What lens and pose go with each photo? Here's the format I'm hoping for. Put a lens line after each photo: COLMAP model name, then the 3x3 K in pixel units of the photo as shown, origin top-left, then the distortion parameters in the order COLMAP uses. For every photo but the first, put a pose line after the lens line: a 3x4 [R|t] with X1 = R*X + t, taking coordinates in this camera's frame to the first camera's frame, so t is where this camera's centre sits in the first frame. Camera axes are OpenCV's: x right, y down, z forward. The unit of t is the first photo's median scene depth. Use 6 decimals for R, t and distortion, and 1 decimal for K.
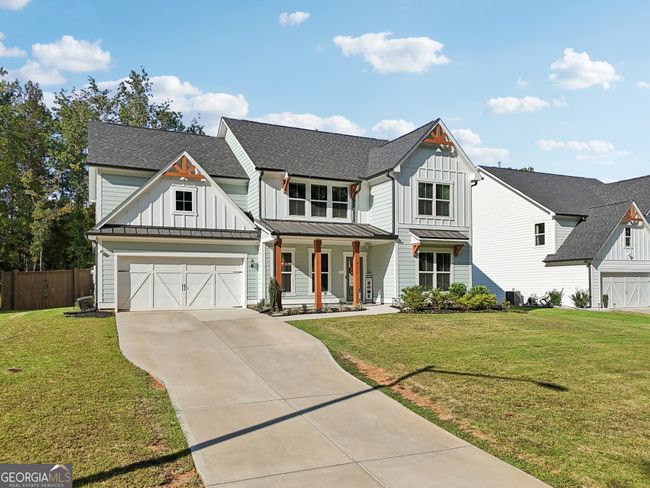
lens RADIAL K [[520.5, 0, 327.8], [0, 520.5, 286.3], [0, 0, 1]] dist [0.054025, -0.004872]
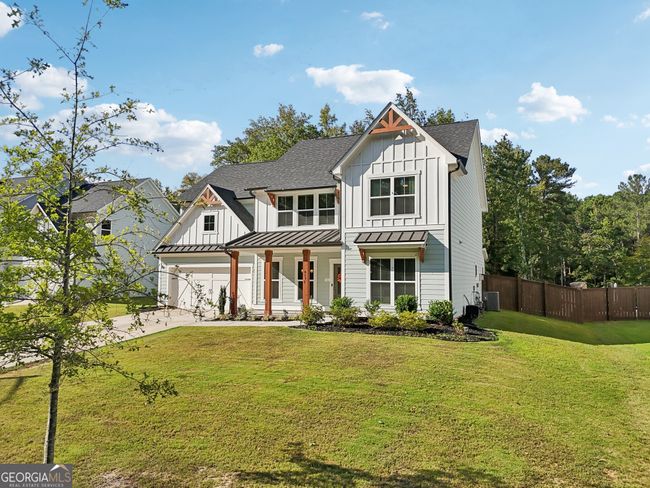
lens RADIAL K [[516.9, 0, 314.0], [0, 516.9, 244.0], [0, 0, 1]] dist [0.064824, -0.062580]
pose [[0.642929, -0.041870, -0.764780, 0.778621], [-0.010165, 0.997950, -0.063180, -0.034043], [0.765858, 0.048394, 0.641186, 0.369083]]
